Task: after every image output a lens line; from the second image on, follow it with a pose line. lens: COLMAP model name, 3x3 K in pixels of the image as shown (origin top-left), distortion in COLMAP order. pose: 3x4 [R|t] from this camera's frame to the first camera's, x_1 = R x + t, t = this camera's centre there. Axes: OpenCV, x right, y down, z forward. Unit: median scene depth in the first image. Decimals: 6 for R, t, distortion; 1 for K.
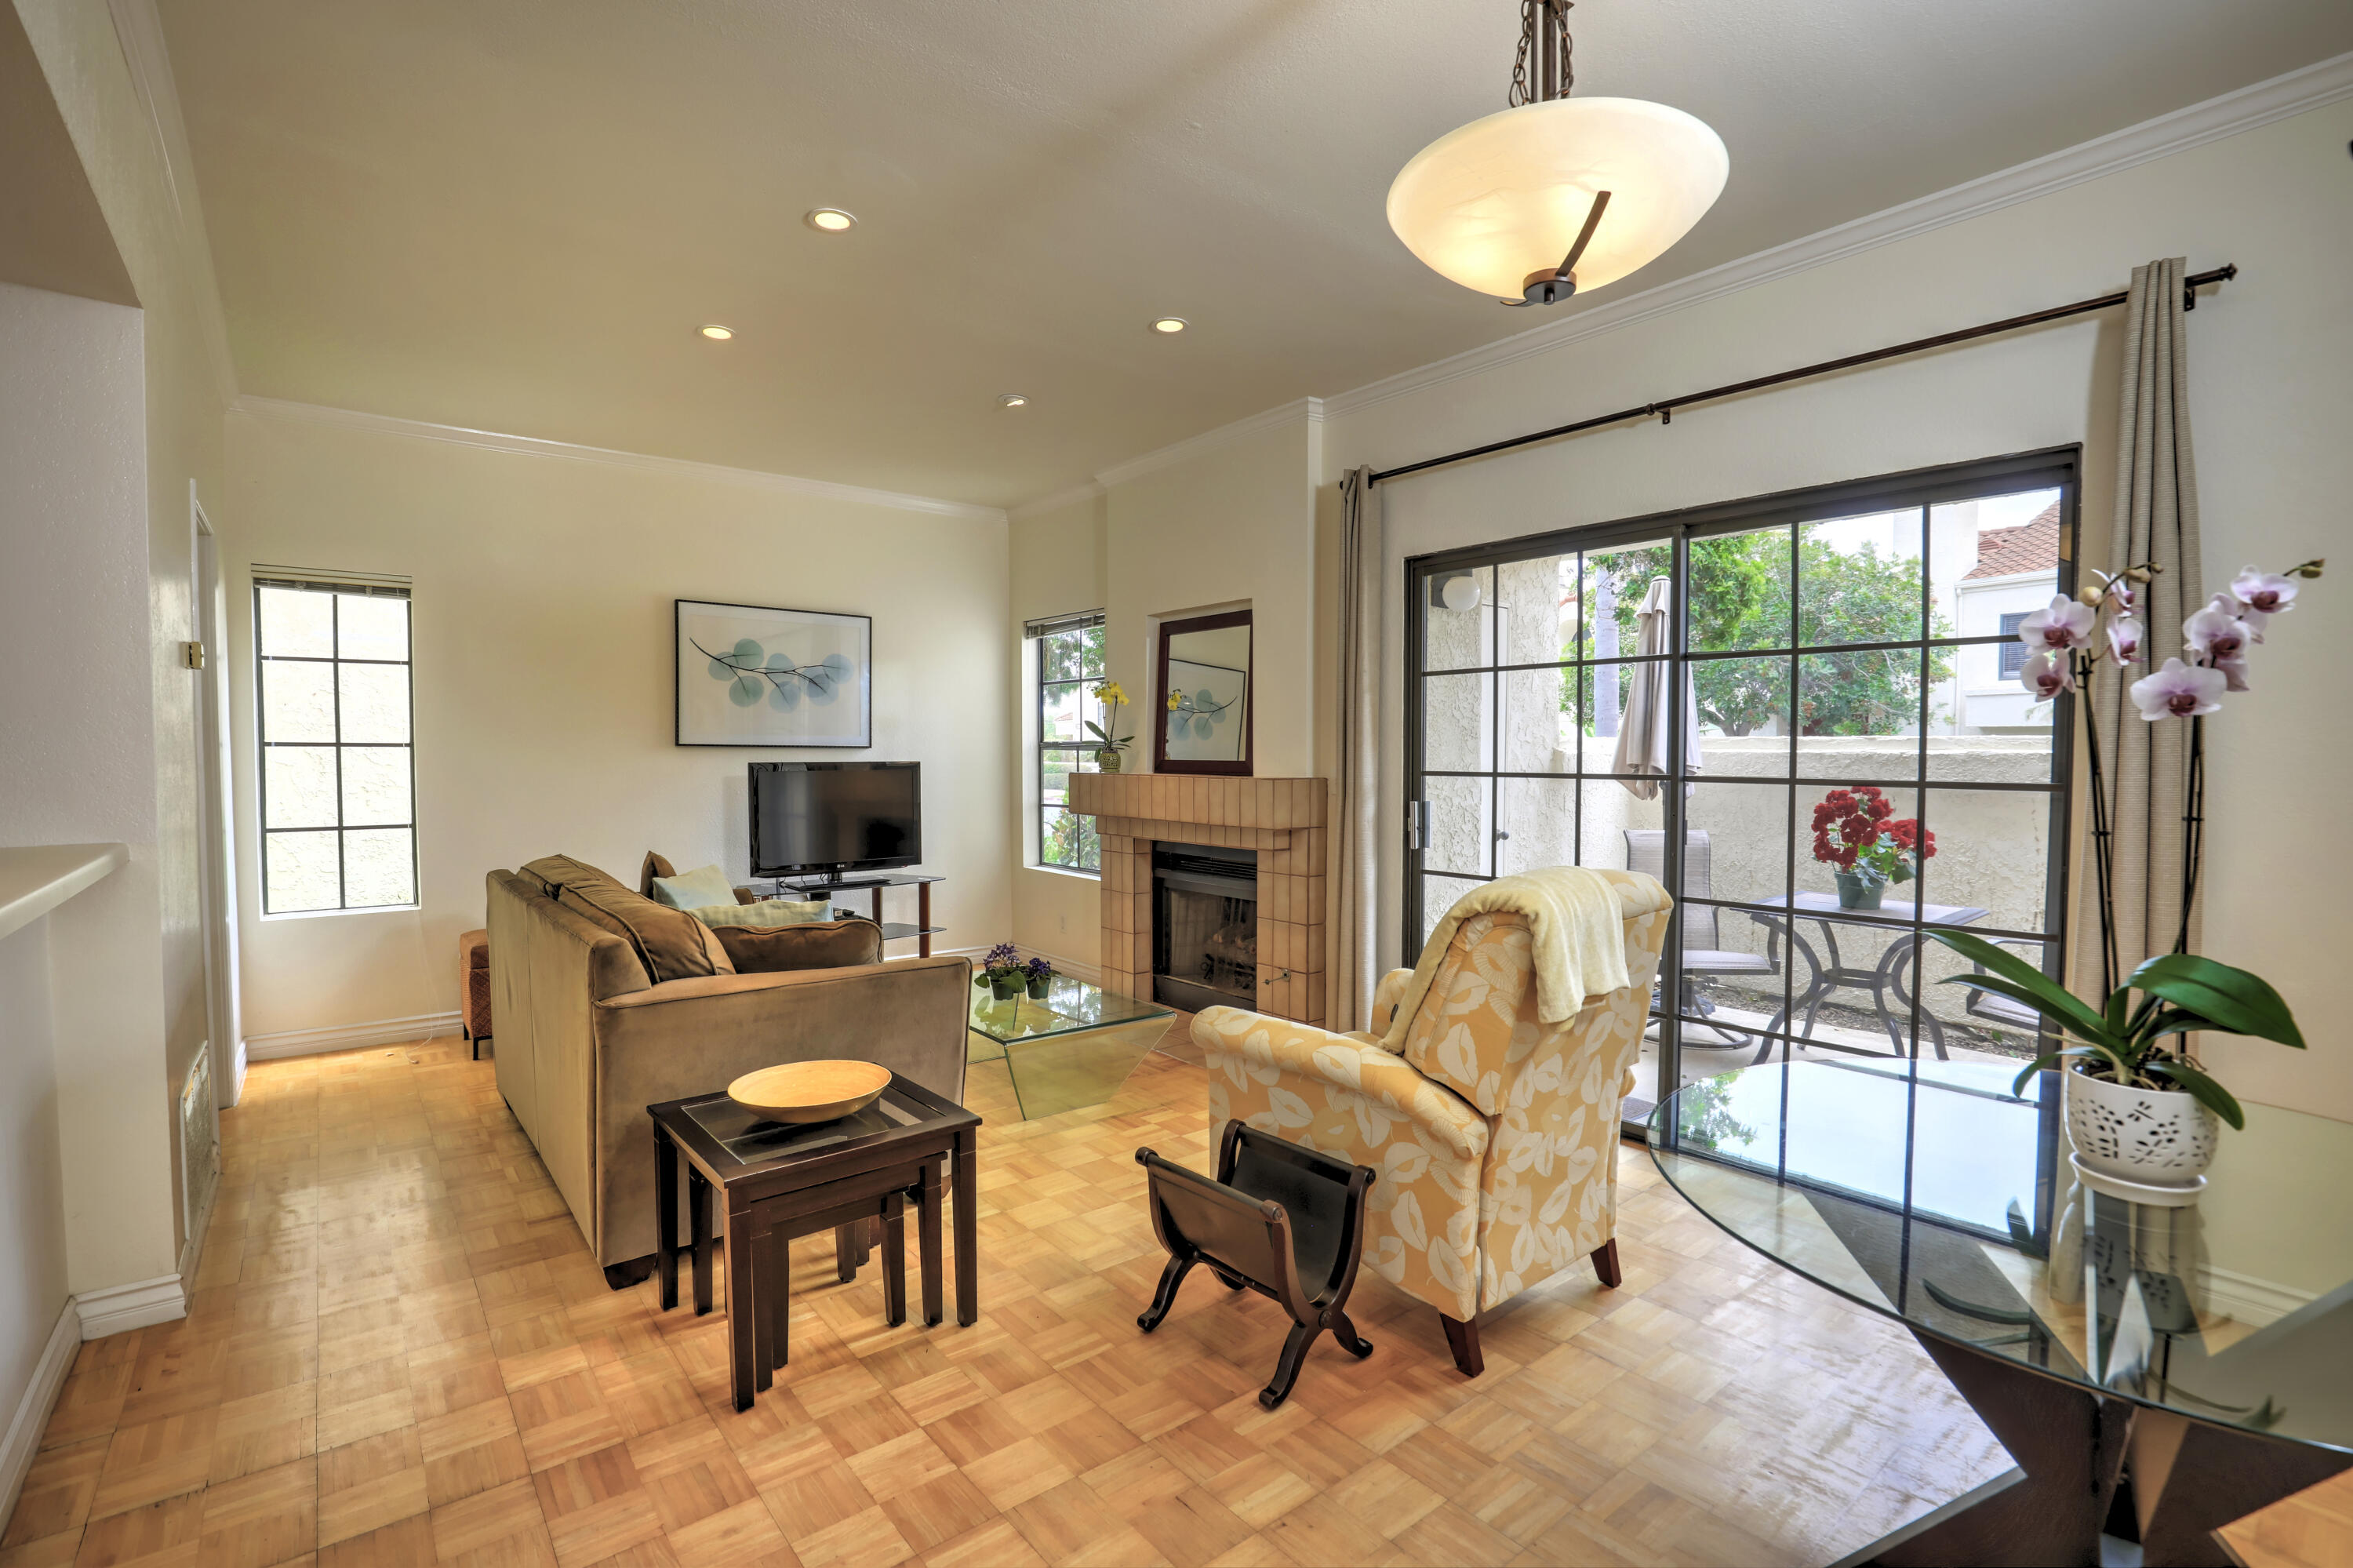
lens RADIAL K [[1091.4, 0, 1173.7], [0, 1091.4, 806.1], [0, 0, 1]] dist [-0.035699, 0.006357]
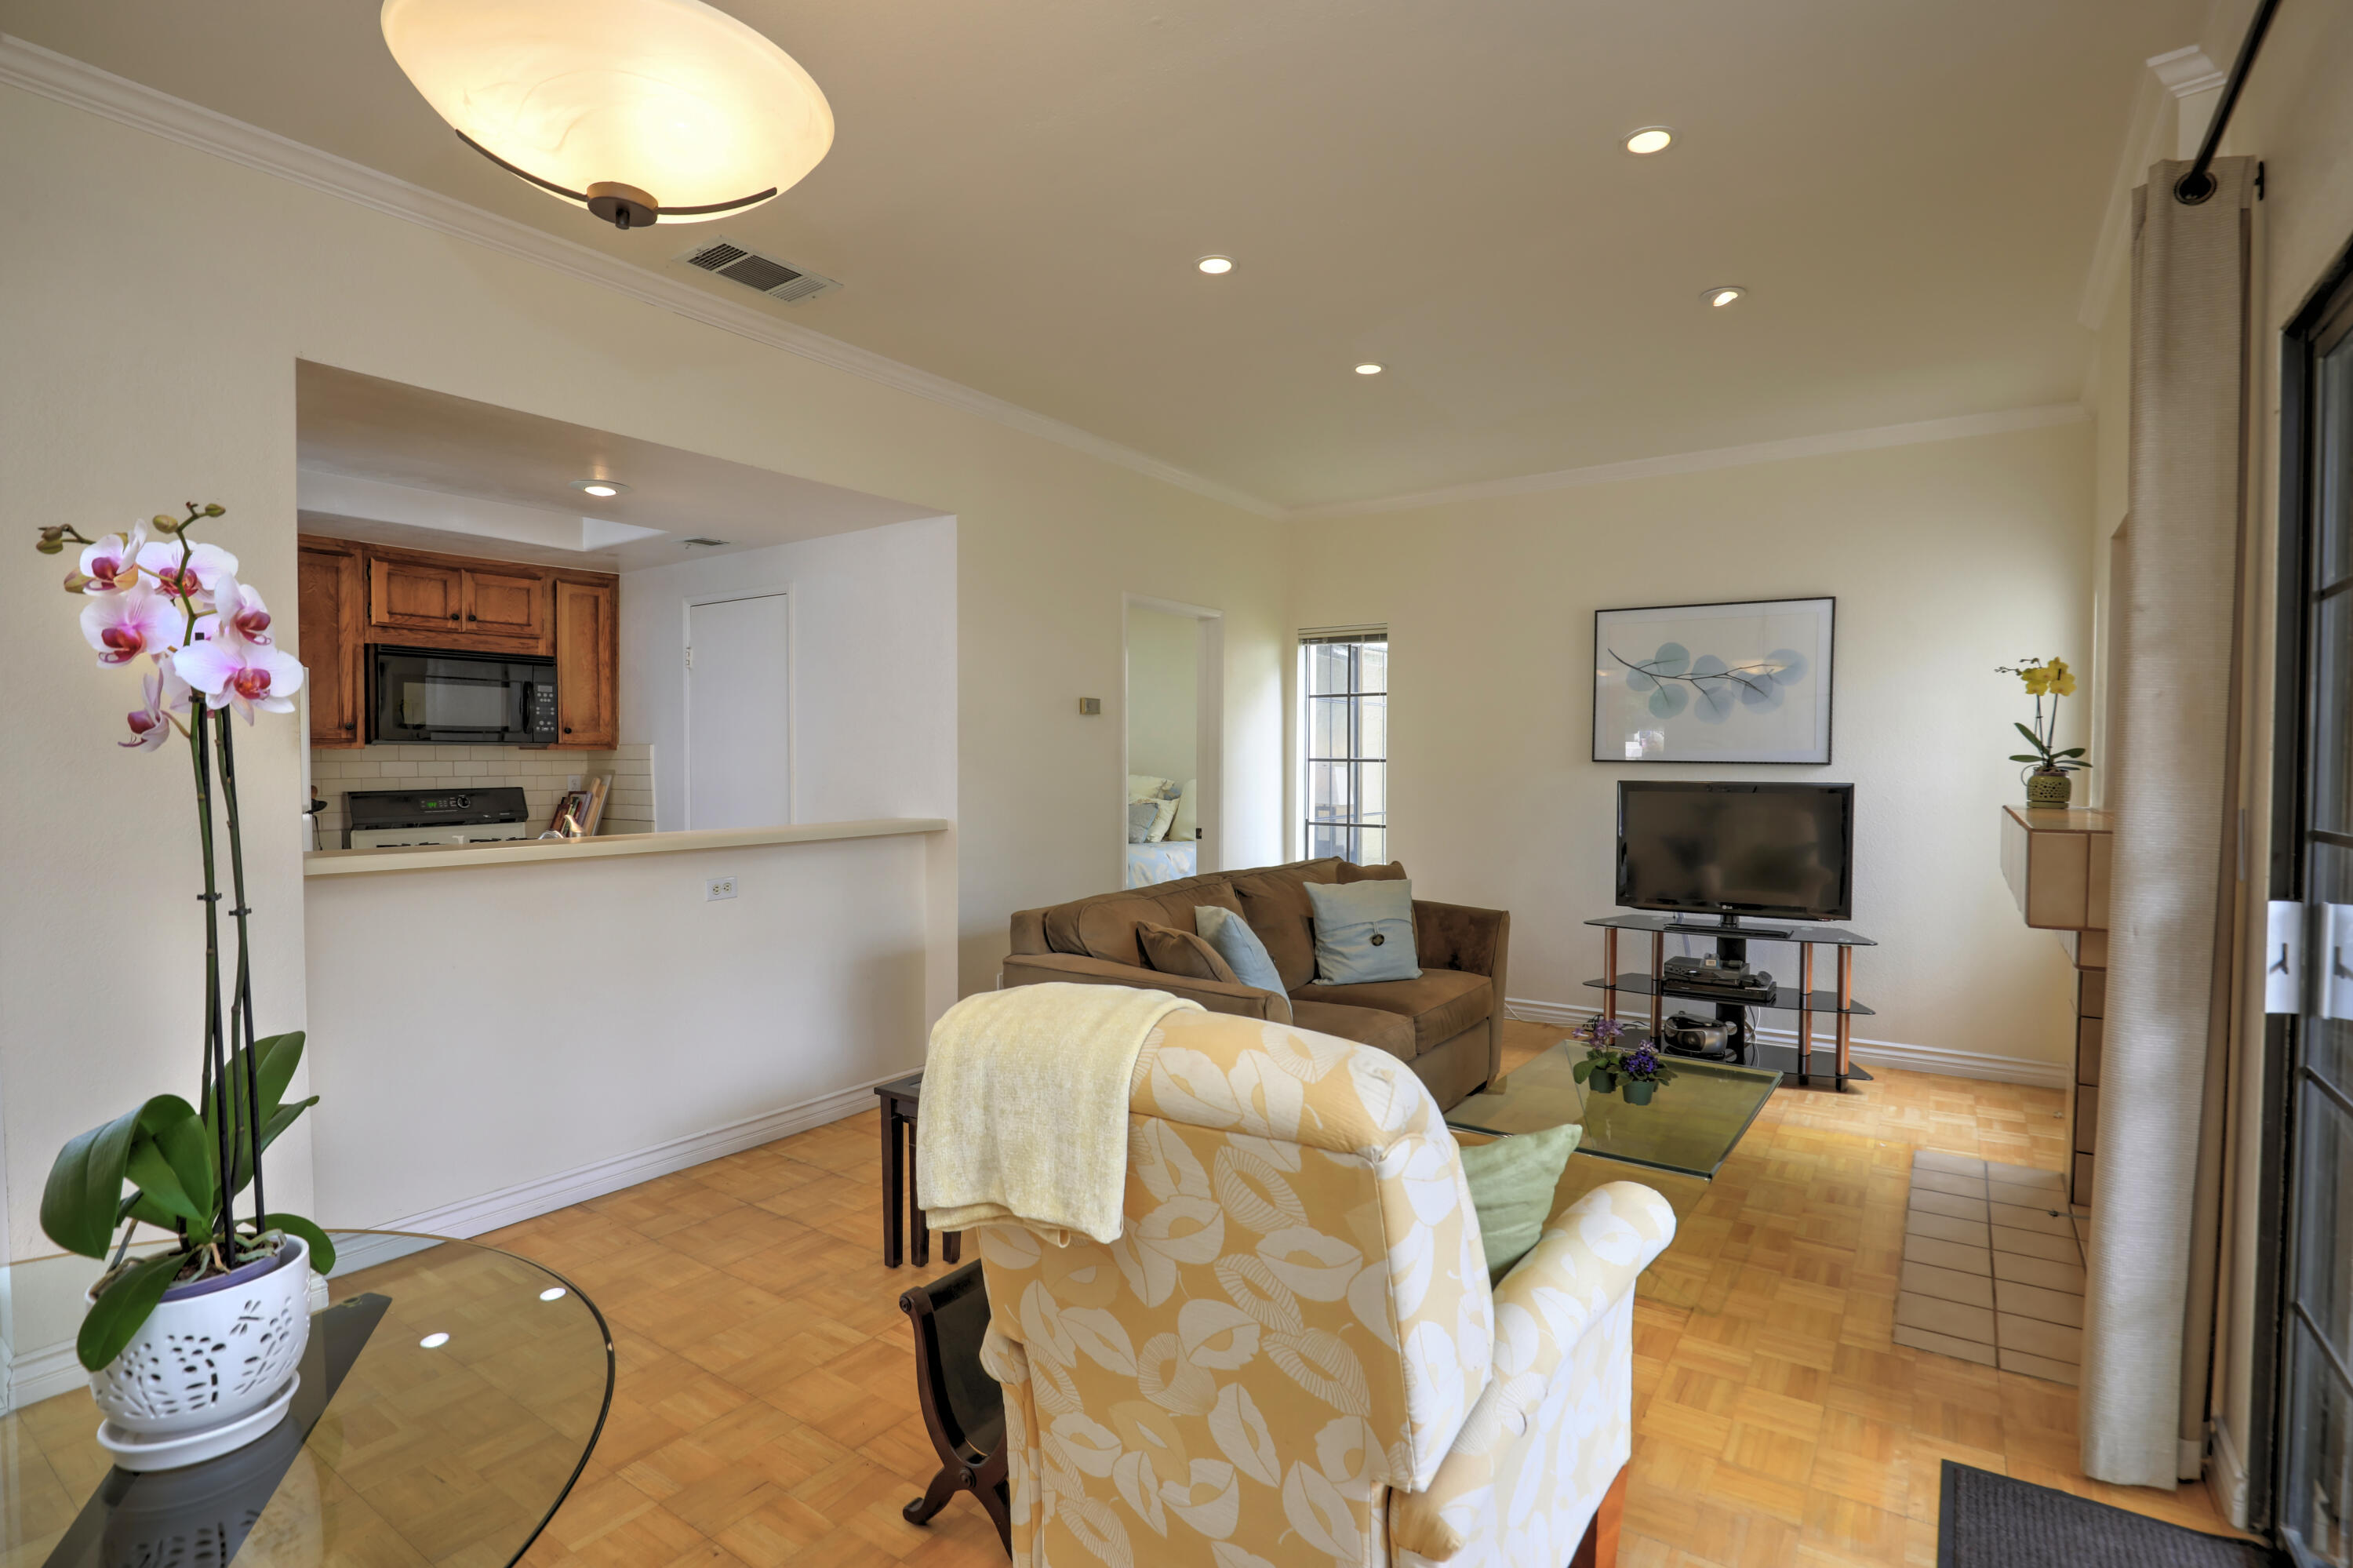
lens RADIAL K [[1130.1, 0, 1181.8], [0, 1130.1, 794.2], [0, 0, 1]] dist [-0.031642, -0.000428]
pose [[0.282633, 0.030459, -0.958744, 0.554184], [-0.050895, 0.998564, 0.016721, -0.034200], [0.957877, 0.044070, 0.283778, 0.508114]]
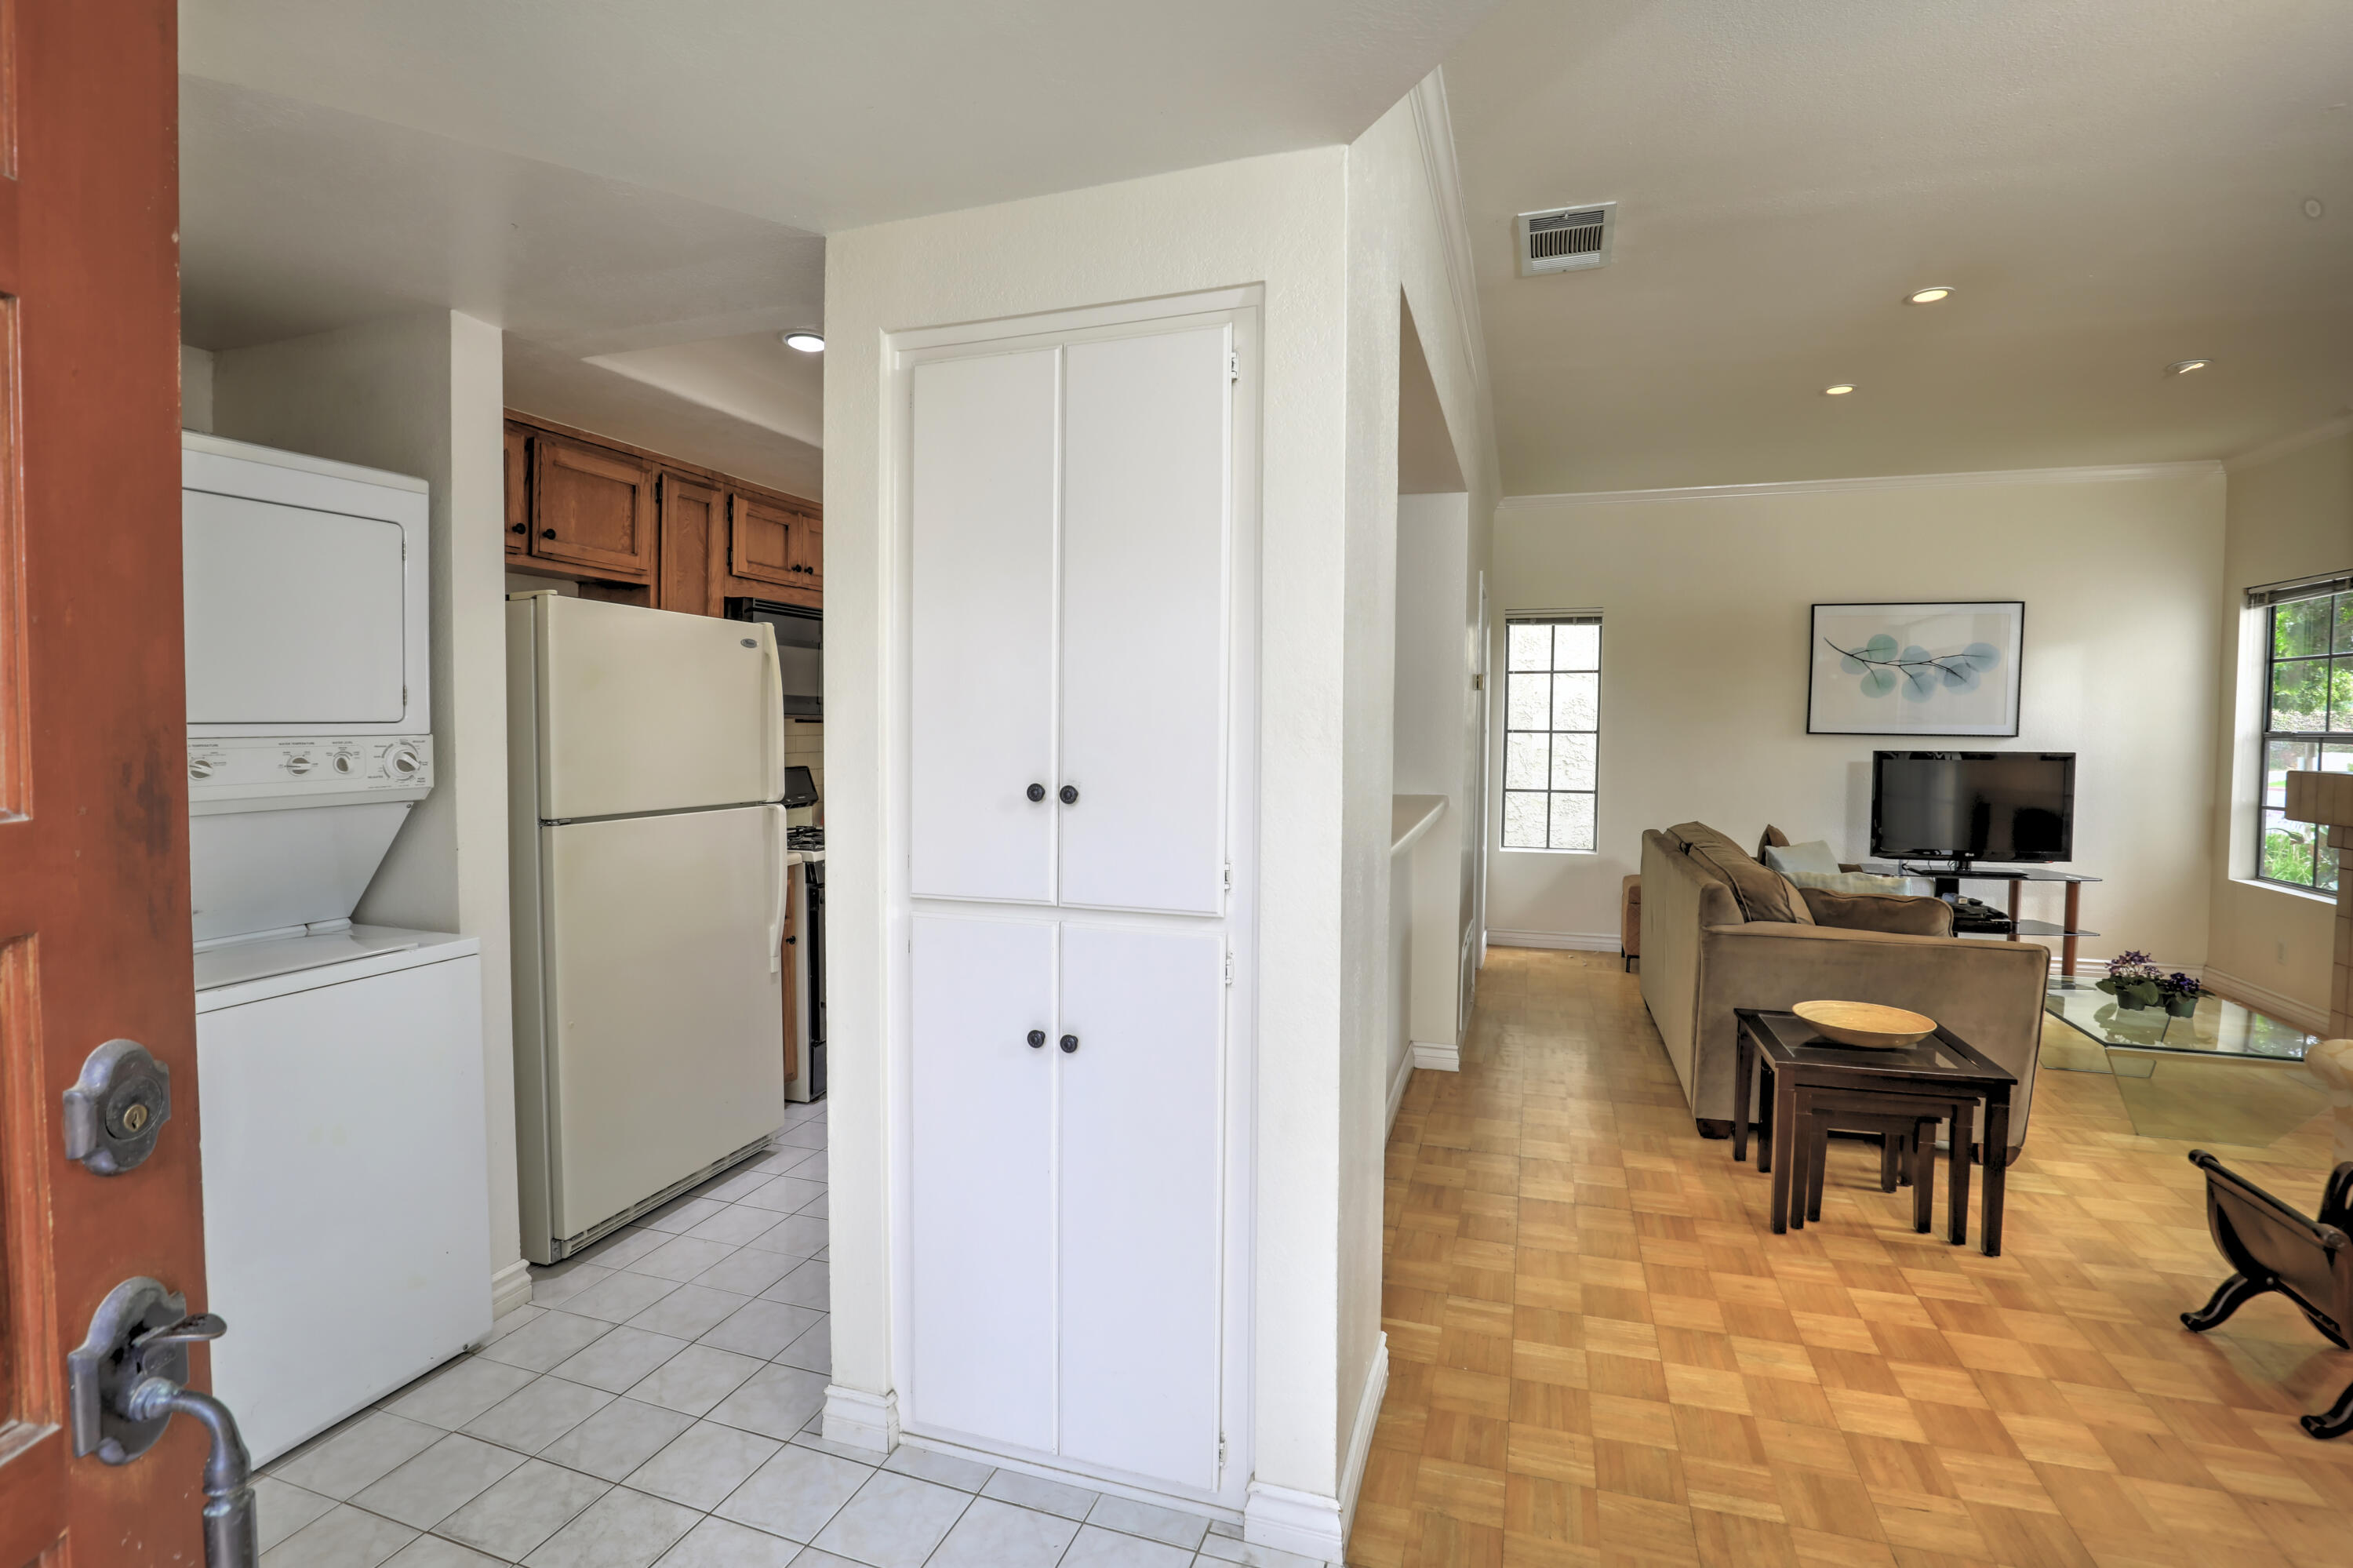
lens RADIAL K [[1091.4, 0, 1167.7], [0, 1091.4, 769.9], [0, 0, 1]] dist [-0.035699, 0.006357]
pose [[0.544034, 0.038006, -0.838202, 0.166596], [-0.044142, 0.998887, 0.016642, -0.010176], [0.837901, 0.027946, 0.545106, -0.230351]]
